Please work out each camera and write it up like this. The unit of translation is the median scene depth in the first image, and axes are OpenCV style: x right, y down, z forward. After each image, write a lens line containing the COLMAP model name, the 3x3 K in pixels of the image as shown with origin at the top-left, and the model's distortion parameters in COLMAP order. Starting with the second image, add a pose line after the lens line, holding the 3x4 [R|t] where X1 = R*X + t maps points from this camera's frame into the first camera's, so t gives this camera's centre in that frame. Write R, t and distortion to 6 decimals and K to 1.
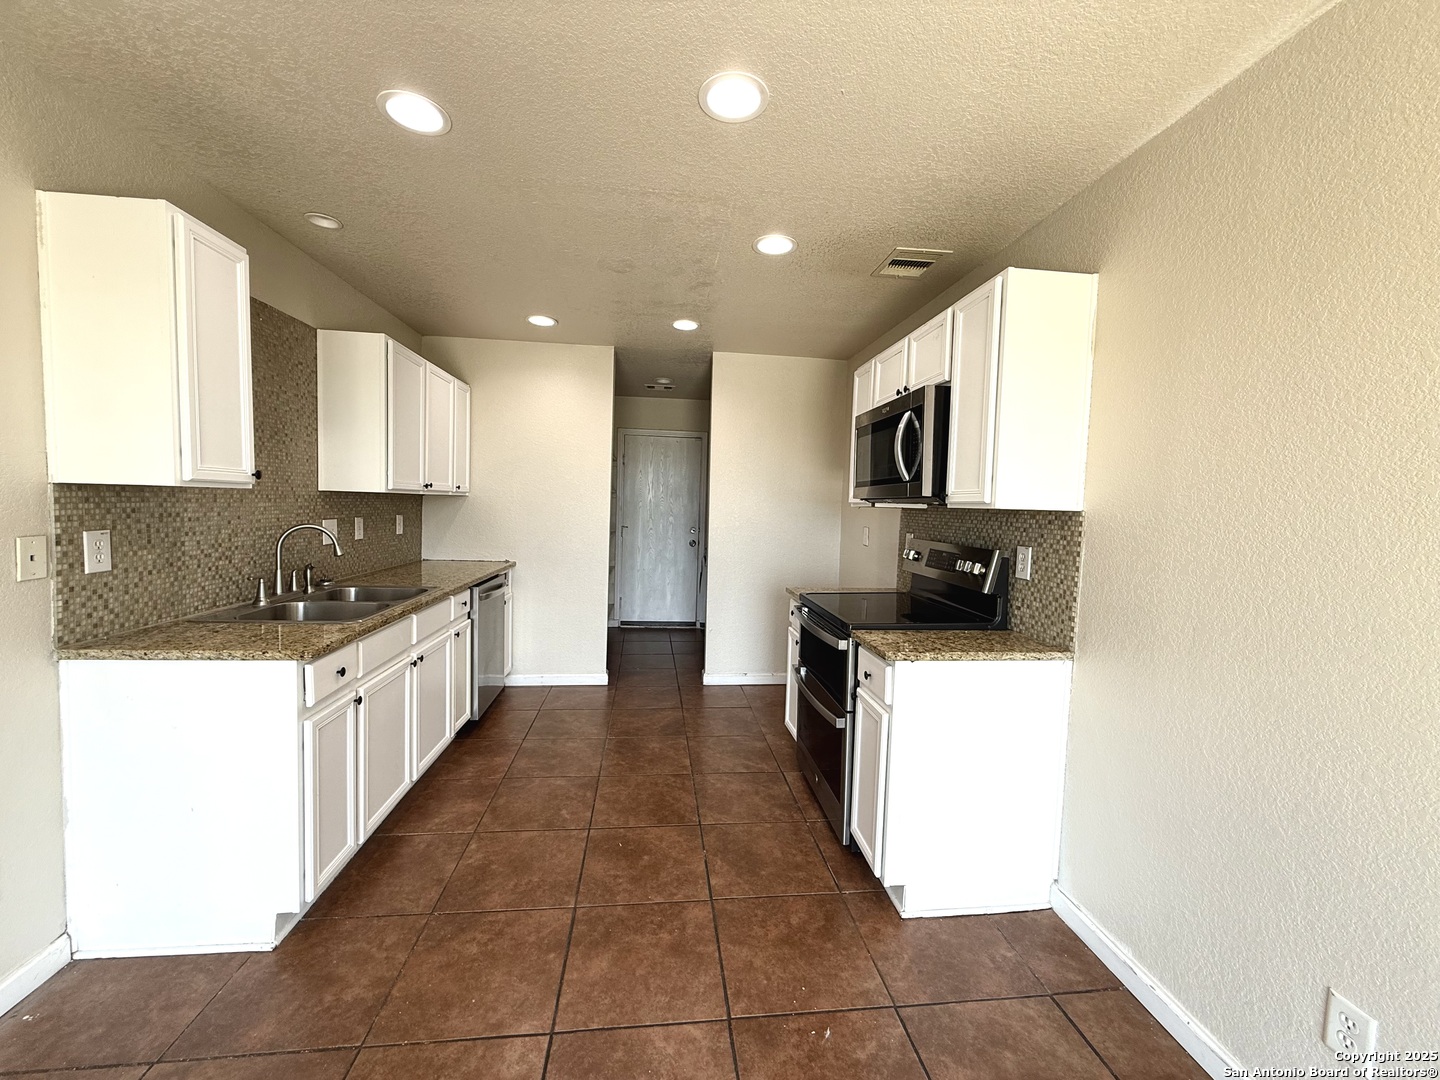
lens RADIAL K [[575.7, 0, 722.2], [0, 575.7, 538.9], [0, 0, 1]] dist [0.002532, -0.000094]
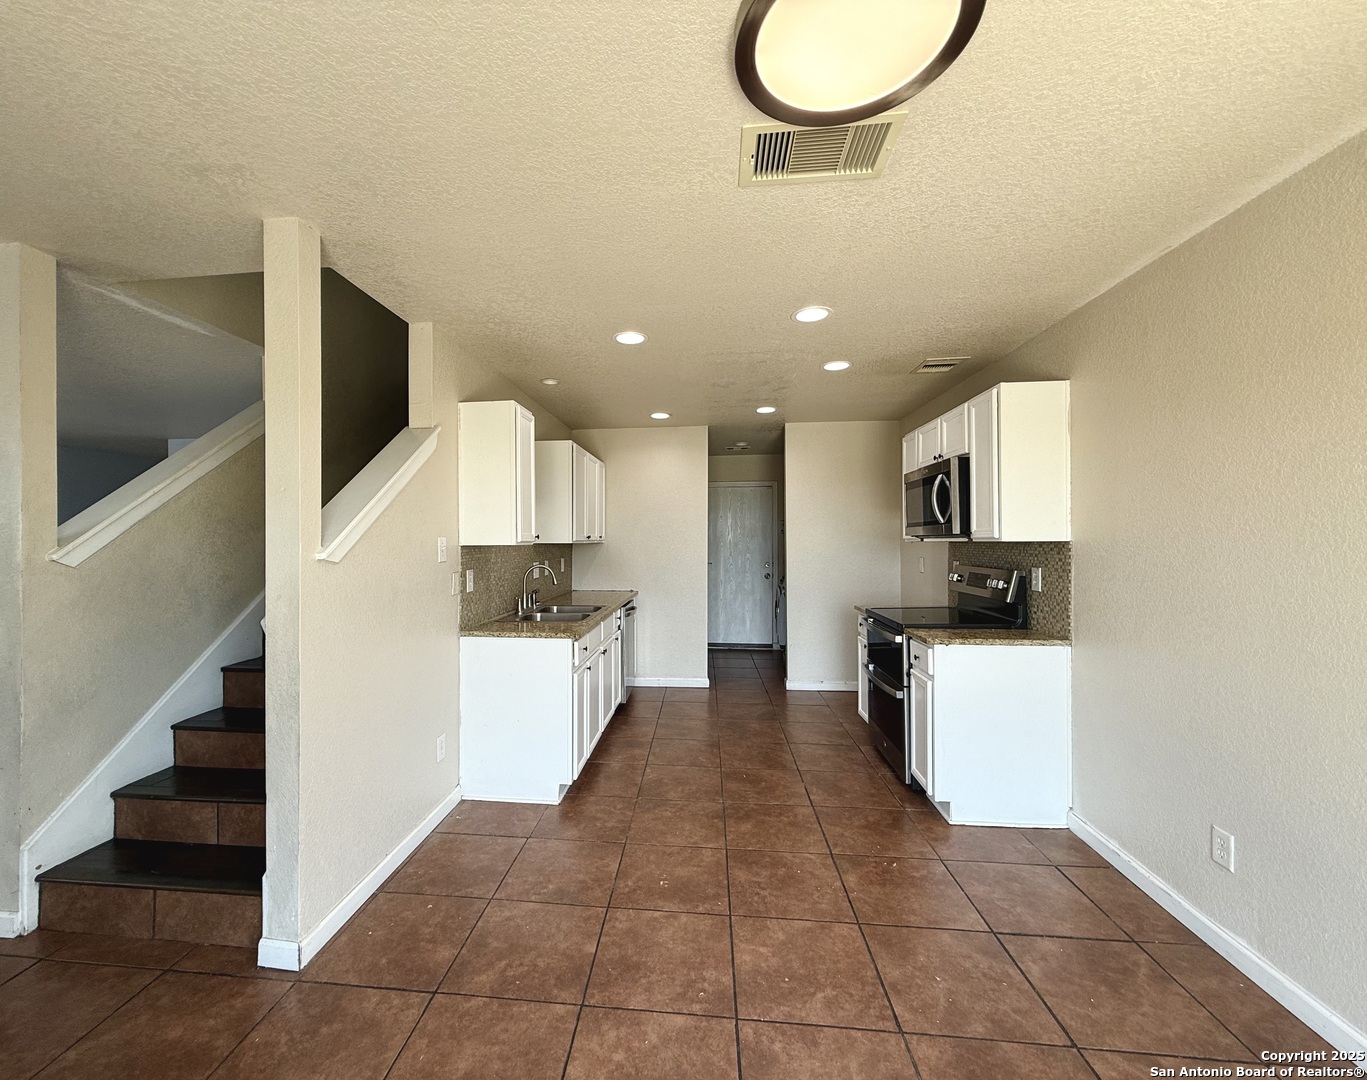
lens RADIAL K [[486.5, 0, 677.5], [0, 486.5, 541.8], [0, 0, 1]] dist [0.000425, 0.000062]
pose [[0.972850, -0.035281, -0.228732, -0.042597], [0.020578, 0.997584, -0.066353, 0.011665], [0.230520, 0.059845, 0.971225, -0.334560]]
